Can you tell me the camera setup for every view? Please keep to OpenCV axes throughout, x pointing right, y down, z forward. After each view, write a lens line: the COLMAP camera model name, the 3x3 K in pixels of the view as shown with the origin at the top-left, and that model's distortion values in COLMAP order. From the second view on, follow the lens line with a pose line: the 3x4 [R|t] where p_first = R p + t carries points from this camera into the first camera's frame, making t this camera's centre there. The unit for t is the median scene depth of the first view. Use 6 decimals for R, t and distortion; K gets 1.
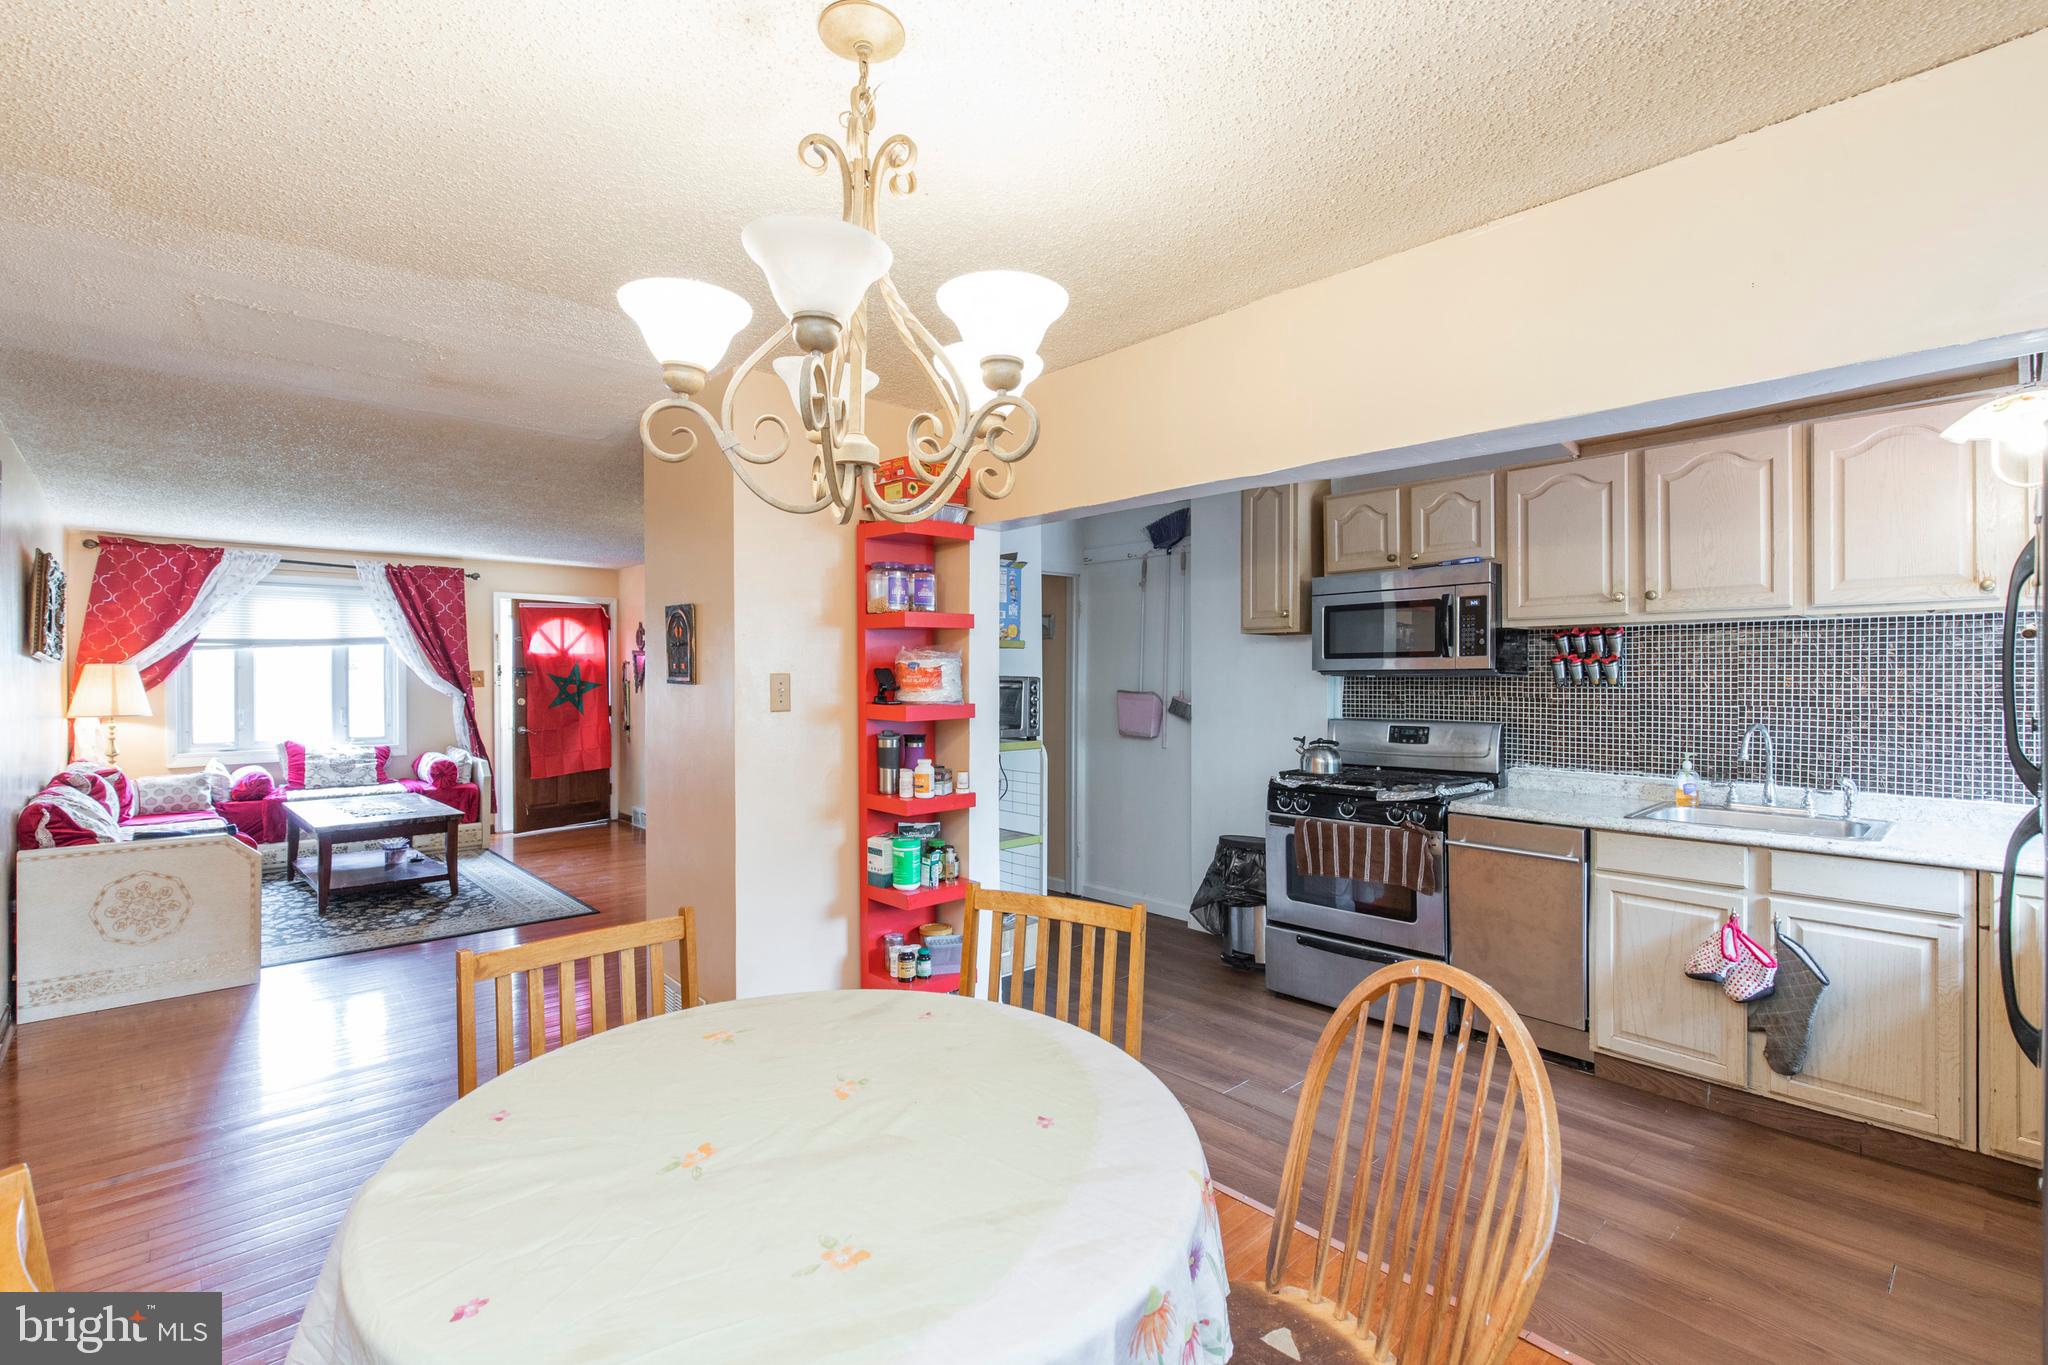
lens RADIAL K [[946.6, 0, 1029.4], [0, 946.6, 670.1], [0, 0, 1]] dist [0.006869, -0.000915]
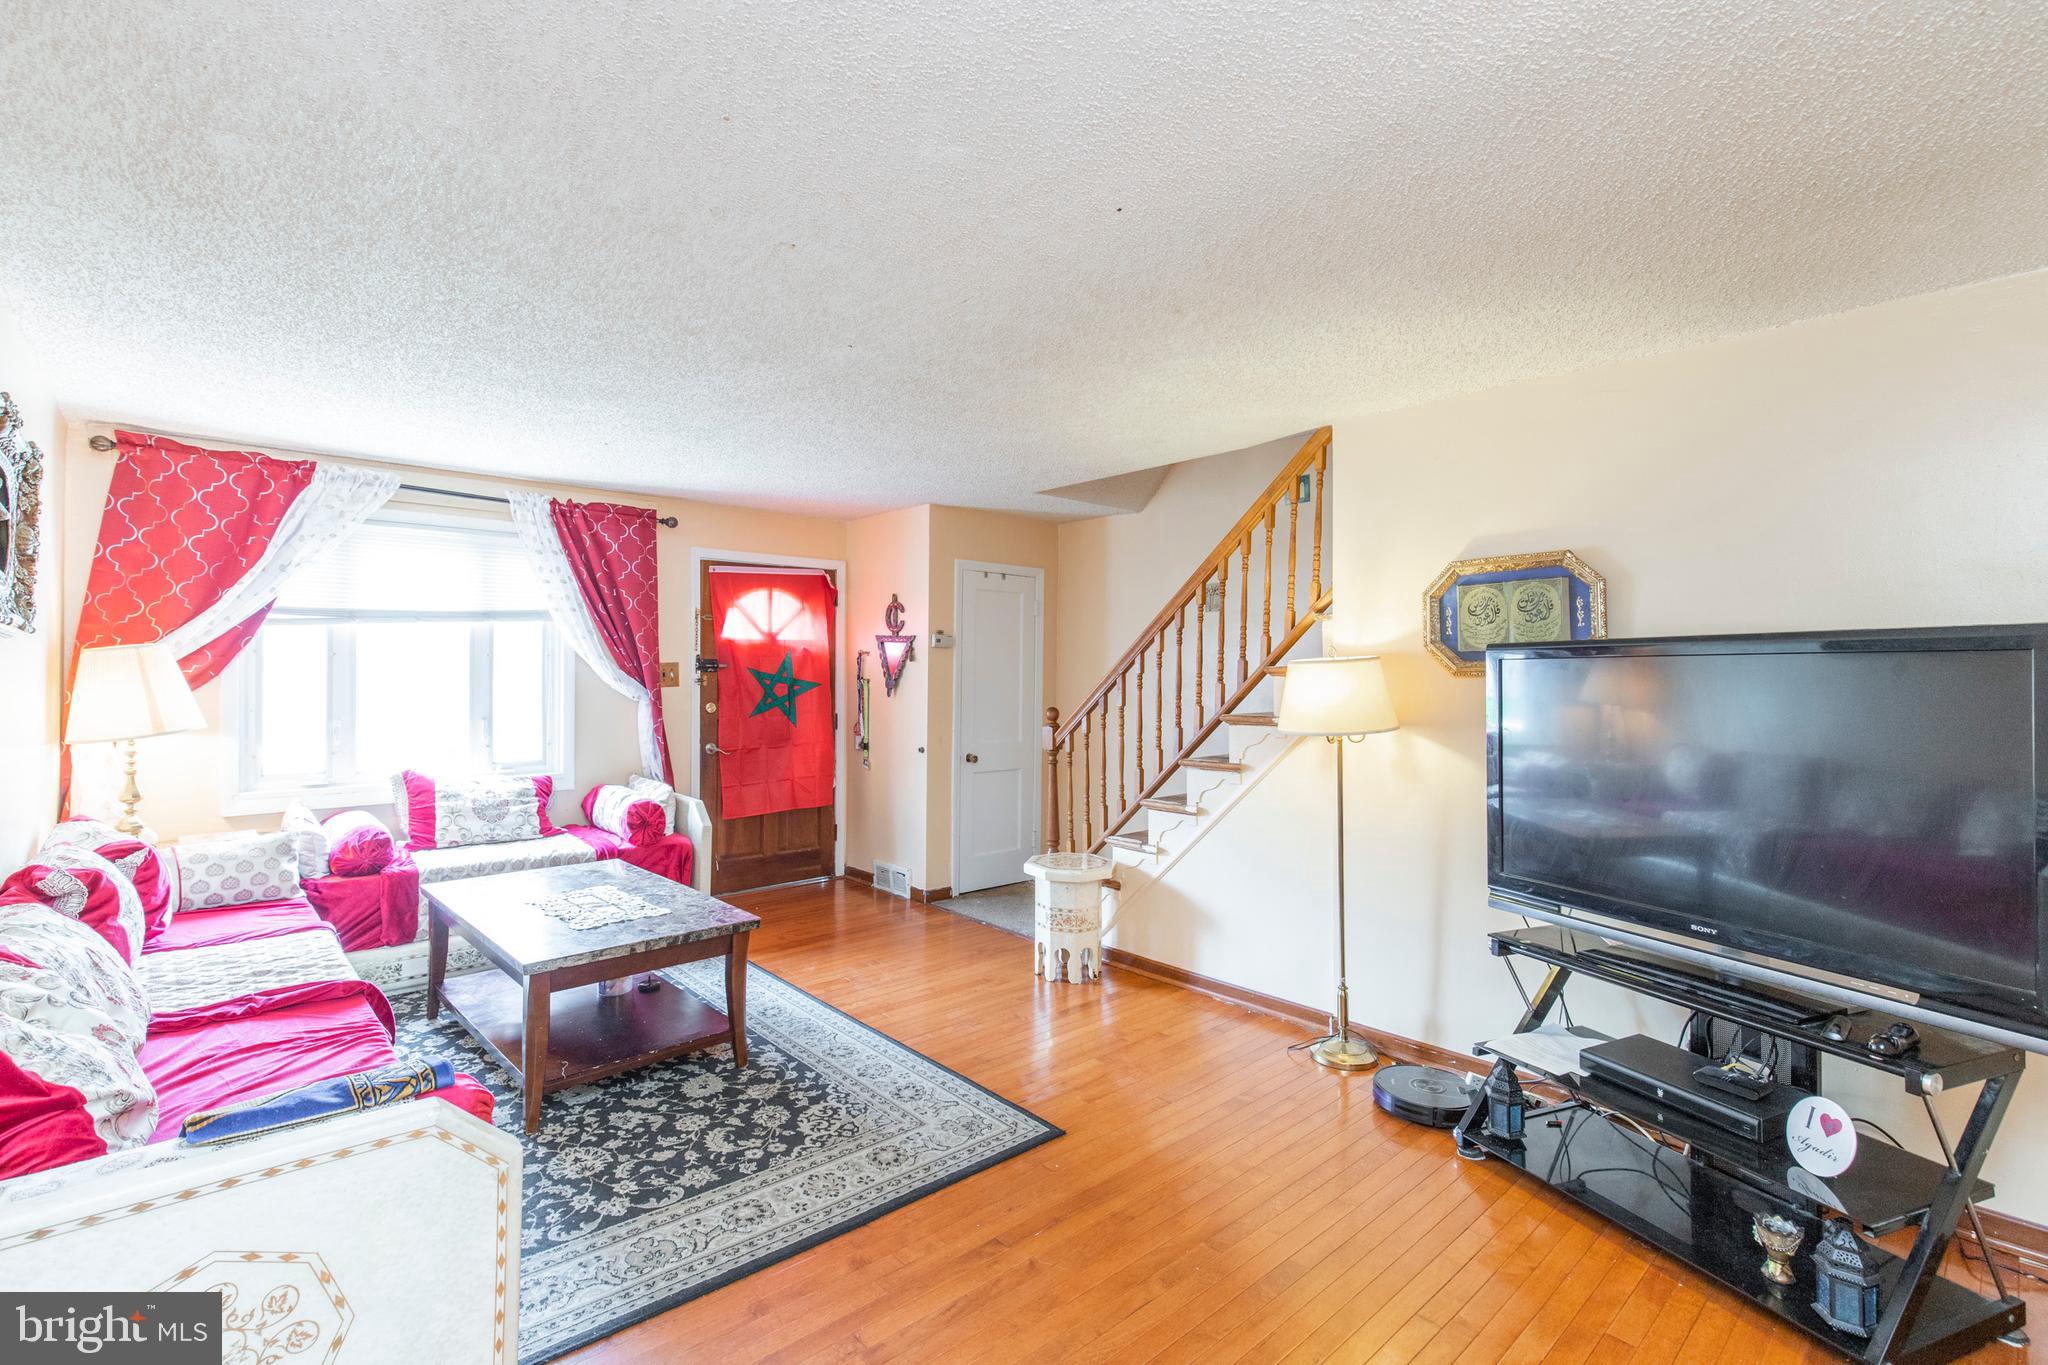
lens RADIAL K [[946.6, 0, 1032.7], [0, 946.6, 663.1], [0, 0, 1]] dist [0.006869, -0.000915]
pose [[0.999902, 0.007731, -0.011665, -0.362786], [-0.007798, 0.999954, -0.005661, 0.003199], [0.011620, 0.005752, 0.999916, 0.377392]]
